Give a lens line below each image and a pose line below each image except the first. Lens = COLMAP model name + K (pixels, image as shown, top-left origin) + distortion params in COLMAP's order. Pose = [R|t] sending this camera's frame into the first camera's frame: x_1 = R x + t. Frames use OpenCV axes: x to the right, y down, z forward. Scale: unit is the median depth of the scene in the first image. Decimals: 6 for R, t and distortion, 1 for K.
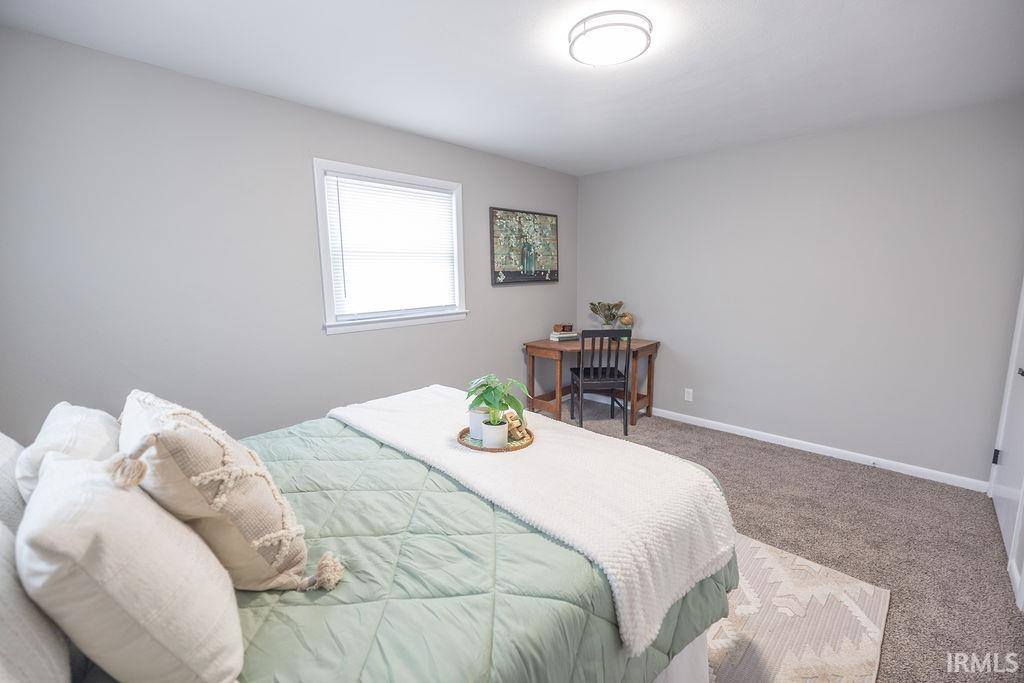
lens RADIAL K [[433.9, 0, 513.8], [0, 433.9, 338.7], [0, 0, 1]] dist [-0.001064, -0.000178]
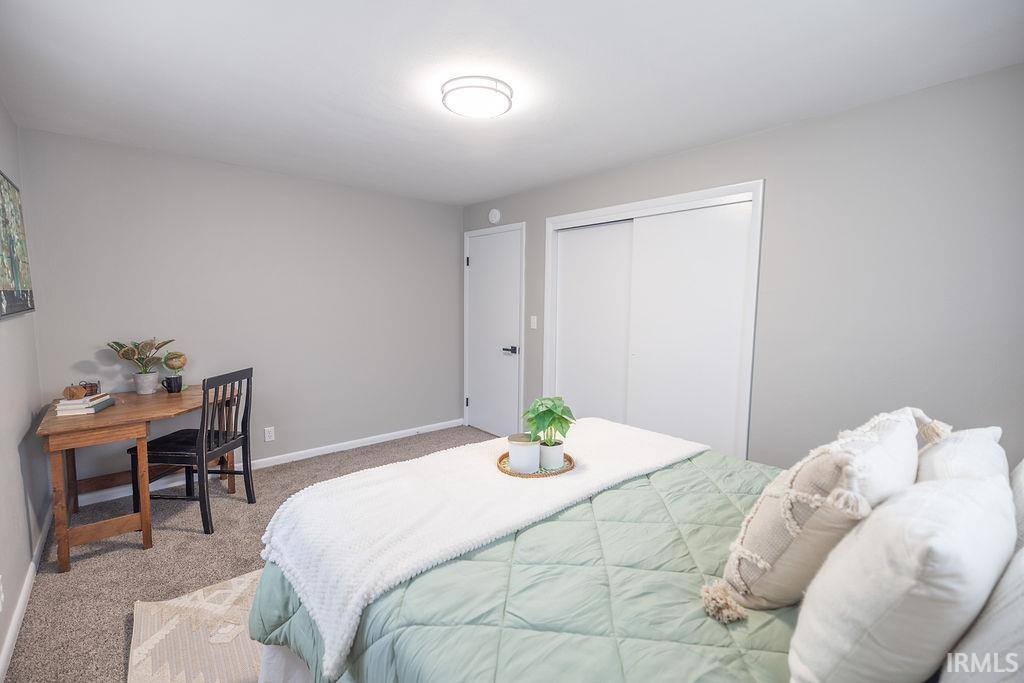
lens RADIAL K [[443.7, 0, 507.1], [0, 443.7, 340.4], [0, 0, 1]] dist [0.019194, -0.000246]
pose [[0.097600, -0.084441, 0.991637, -0.534853], [0.141185, 0.987492, 0.070192, -0.068078], [-0.985160, 0.133153, 0.108301, 0.471350]]
